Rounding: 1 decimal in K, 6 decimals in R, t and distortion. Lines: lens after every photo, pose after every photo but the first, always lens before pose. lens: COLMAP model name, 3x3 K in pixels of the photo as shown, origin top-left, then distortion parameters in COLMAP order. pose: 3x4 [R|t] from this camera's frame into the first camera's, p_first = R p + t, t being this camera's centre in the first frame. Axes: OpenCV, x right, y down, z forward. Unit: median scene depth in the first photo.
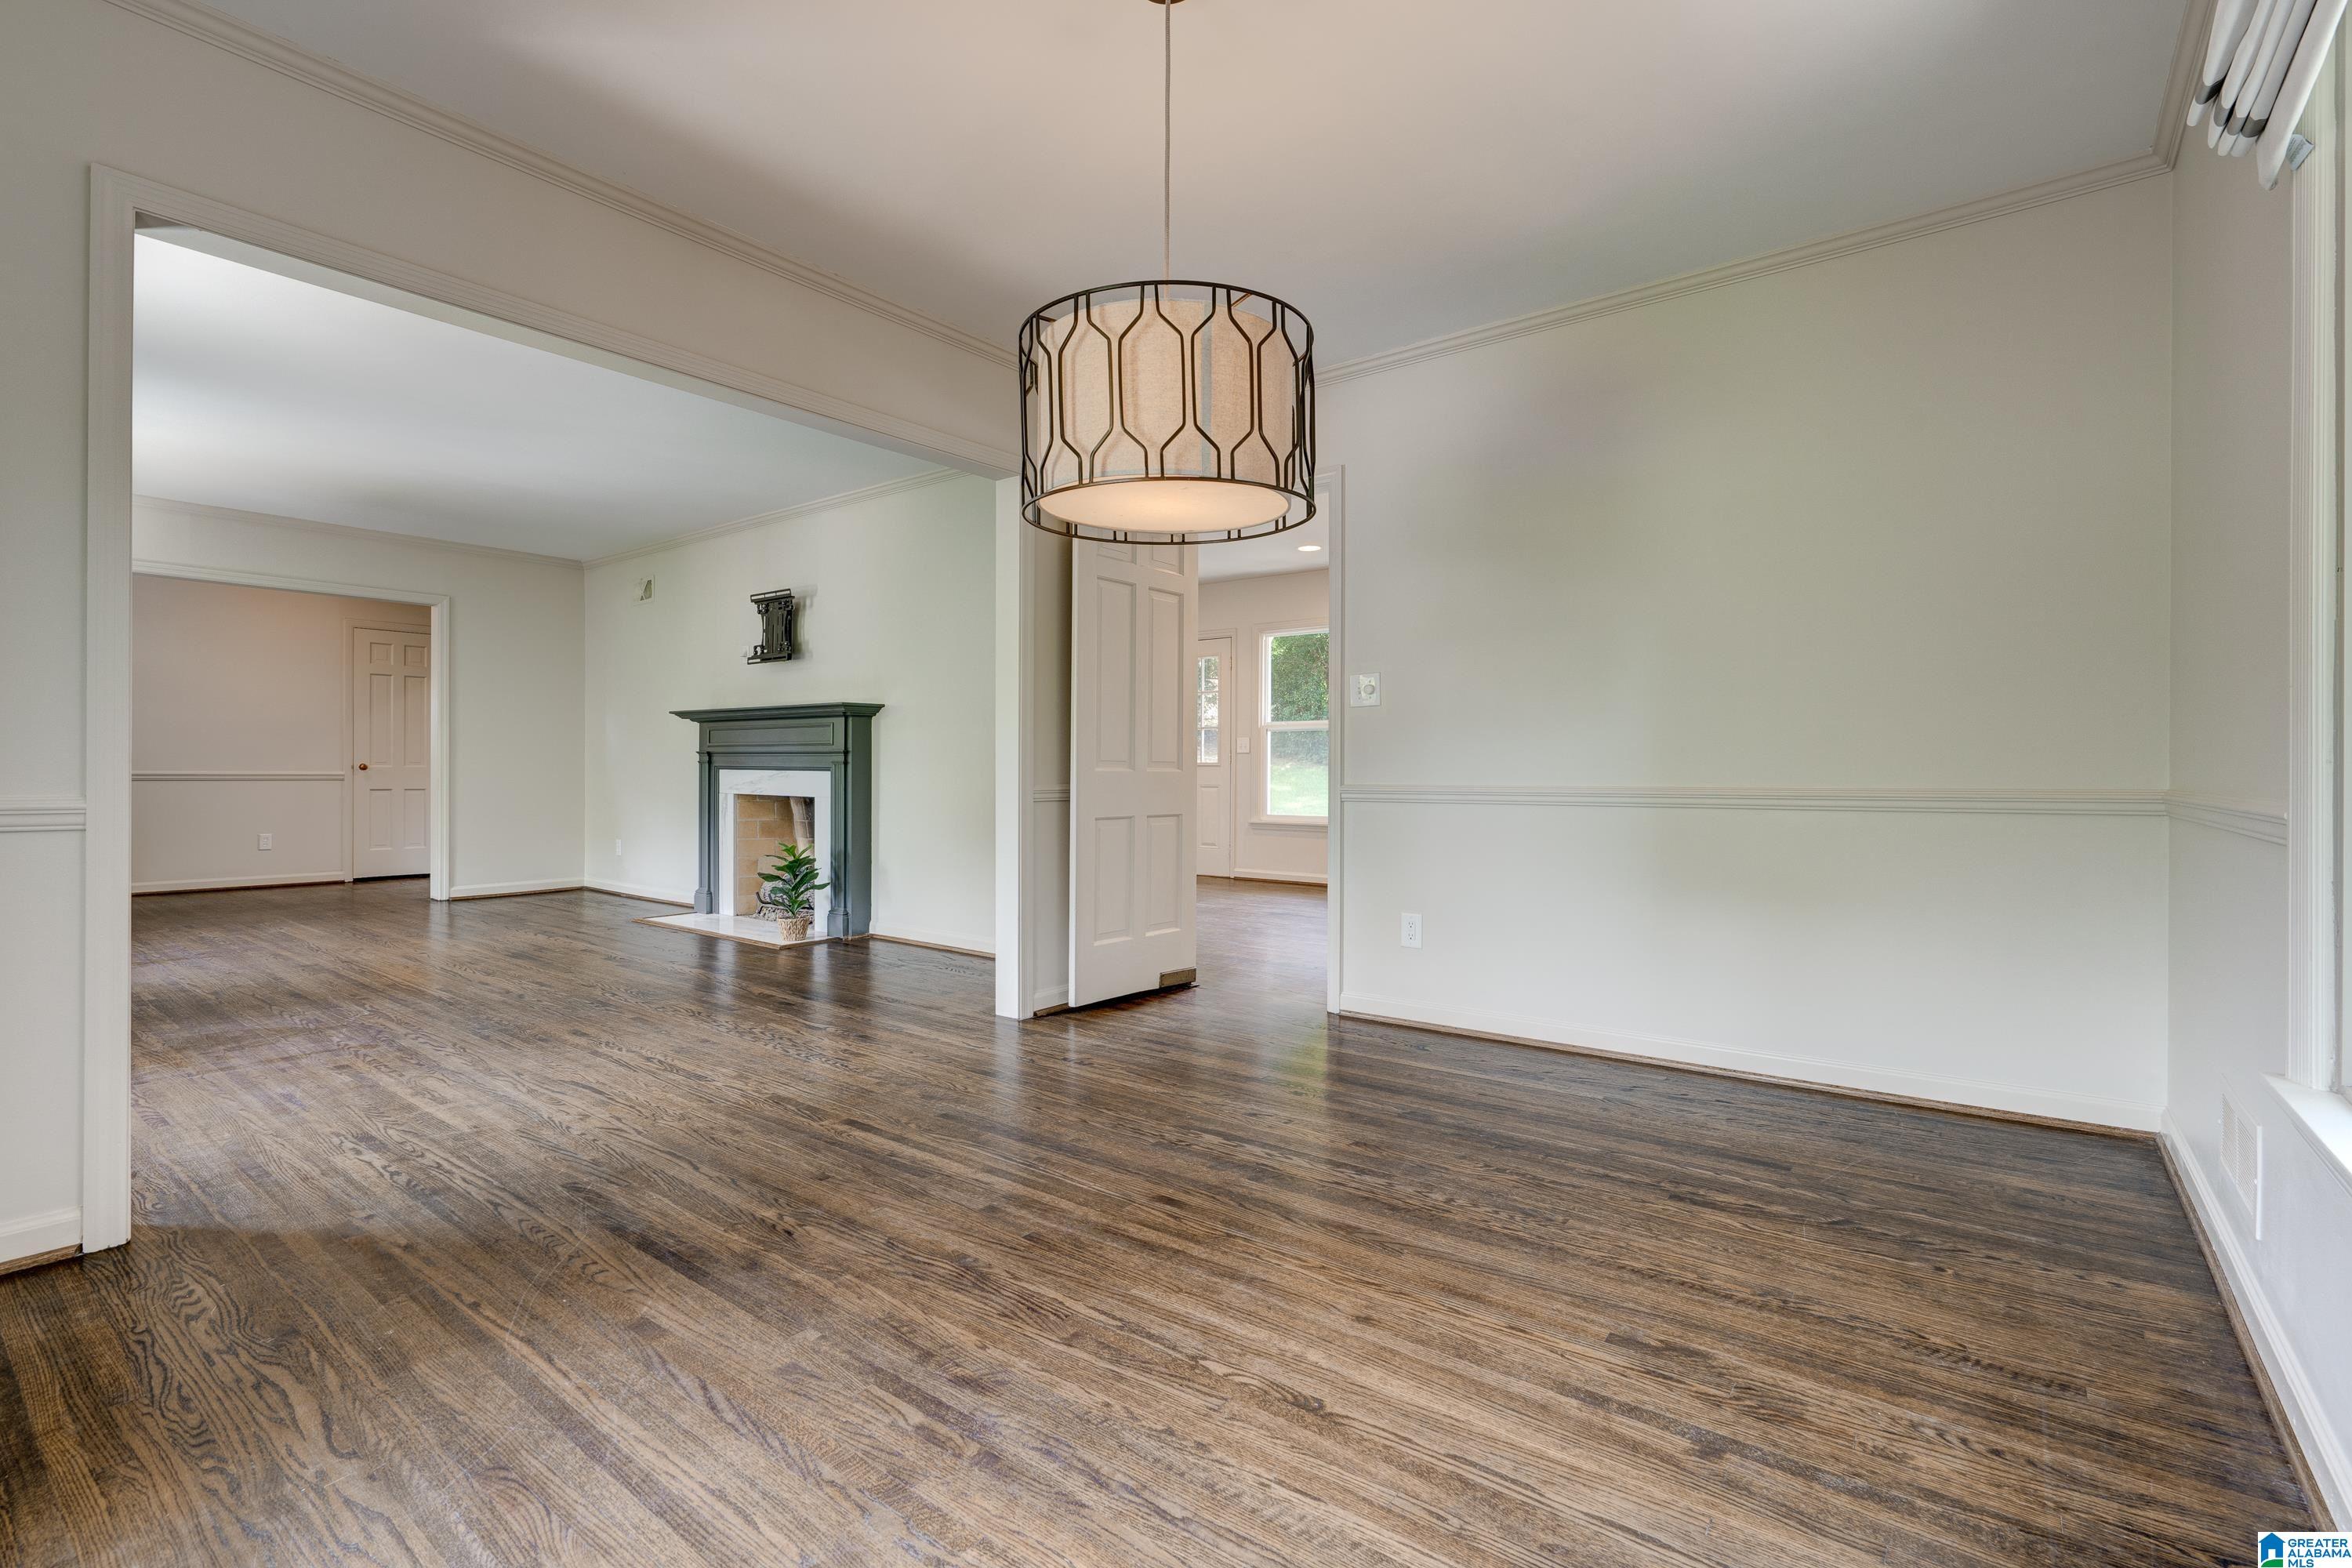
lens RADIAL K [[1071.2, 0, 1180.0], [0, 1071.2, 779.3], [0, 0, 1]] dist [-0.008215, 0.003238]
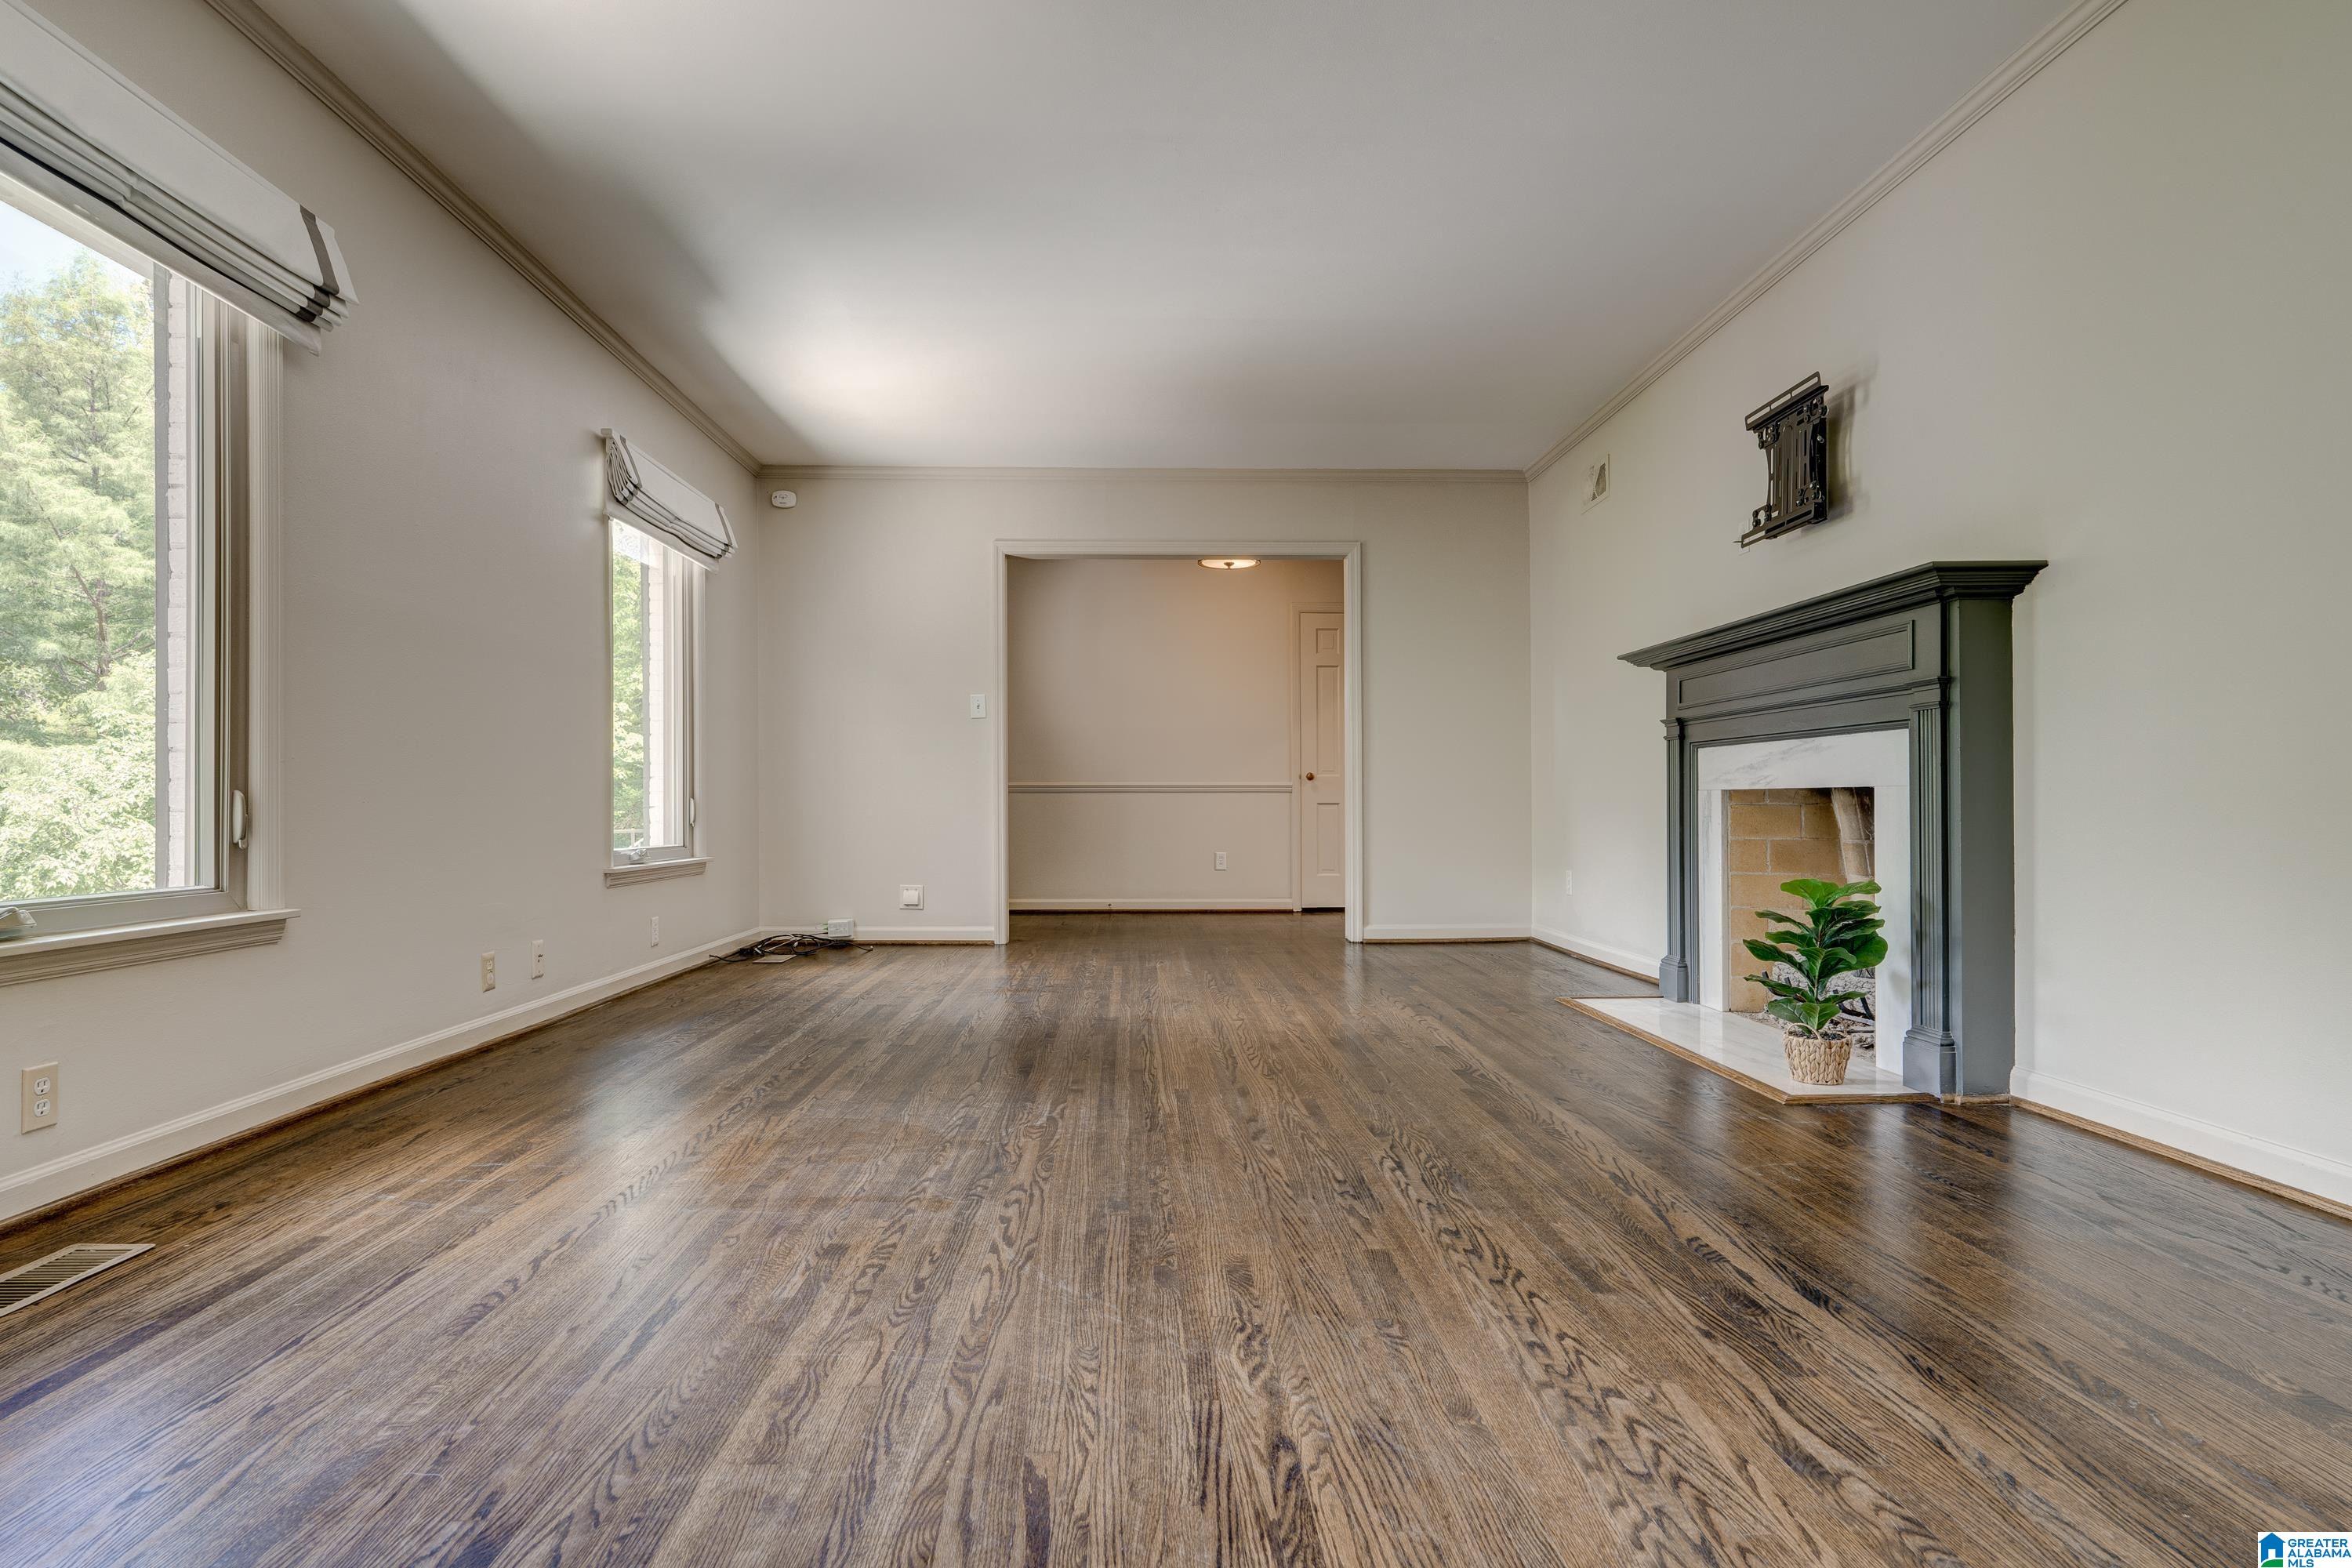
lens RADIAL K [[1248.1, 0, 1183.7], [0, 1248.1, 802.2], [0, 0, 1]] dist [-0.008167, -0.001389]
pose [[0.654544, -0.011140, -0.755942, -0.116178], [0.002767, 0.999920, -0.012339, 0.028129], [0.756019, 0.005985, 0.654523, 0.380478]]
